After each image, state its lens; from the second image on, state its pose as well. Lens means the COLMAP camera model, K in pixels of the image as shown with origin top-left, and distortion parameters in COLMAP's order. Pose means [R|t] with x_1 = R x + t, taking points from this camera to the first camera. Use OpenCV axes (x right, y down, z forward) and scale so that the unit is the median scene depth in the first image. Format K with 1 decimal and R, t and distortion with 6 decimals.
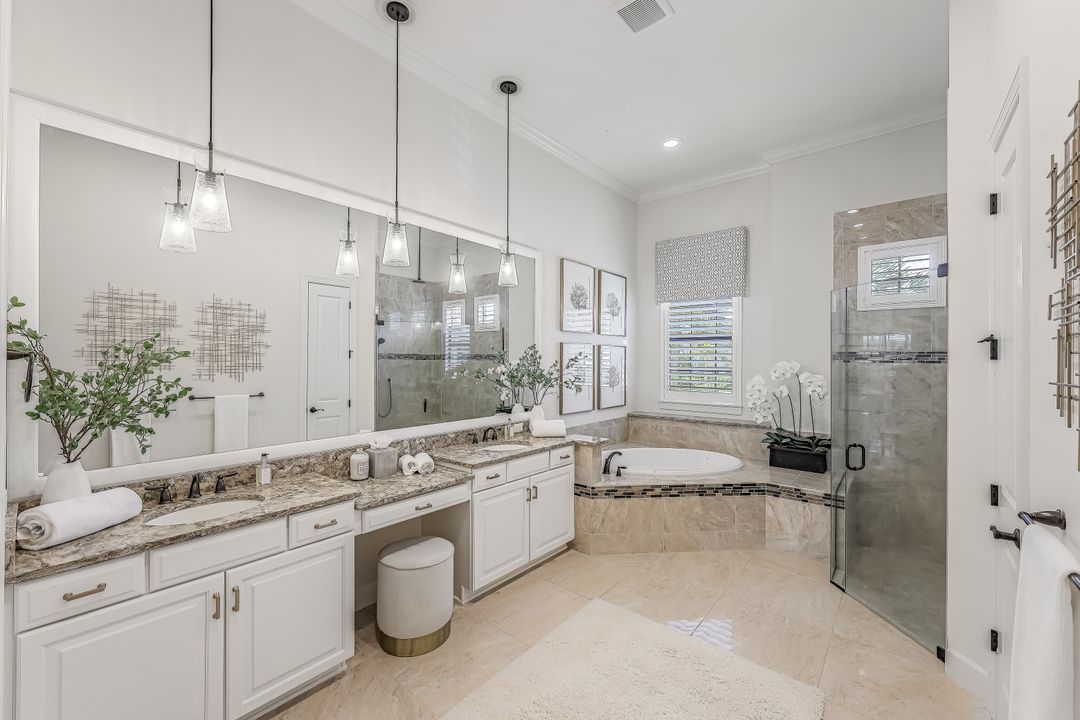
lens RADIAL K [[435.5, 0, 541.4], [0, 435.5, 359.2], [0, 0, 1]] dist [-0.000410, 0.000153]
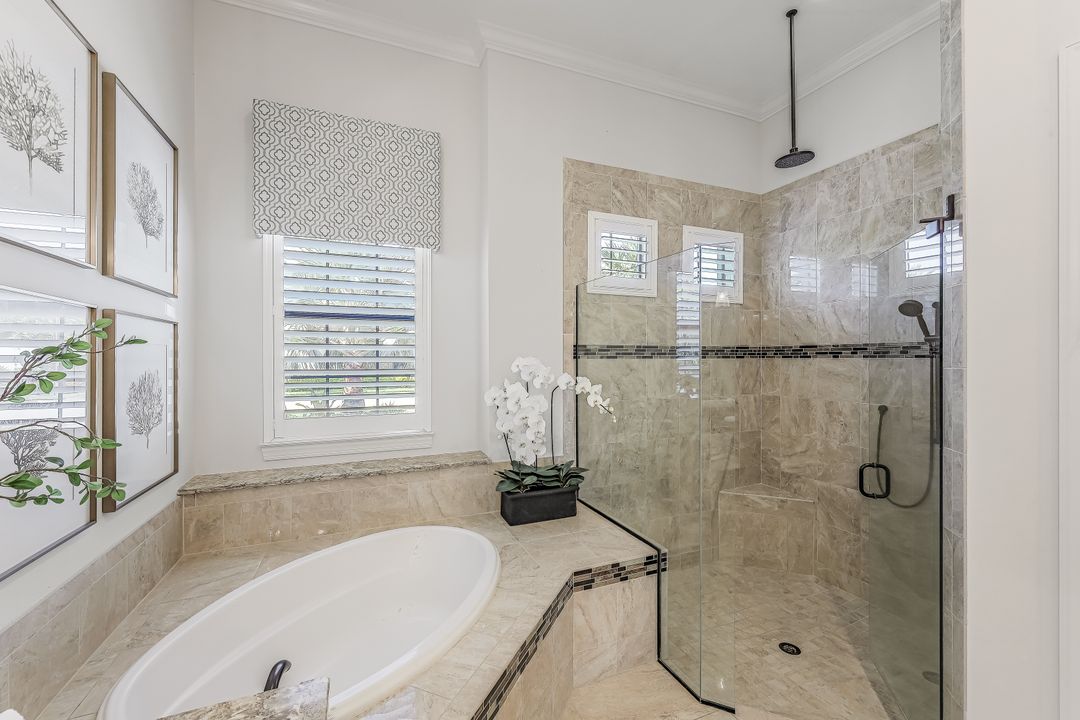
lens RADIAL K [[431.4, 0, 532.5], [0, 431.4, 357.4], [0, 0, 1]] dist [0.004295, 0.000259]
pose [[0.458057, -0.004422, 0.888912, -0.006684], [0.001581, 0.999990, 0.004160, 0.002100], [-0.888921, -0.000500, 0.458060, 0.610378]]
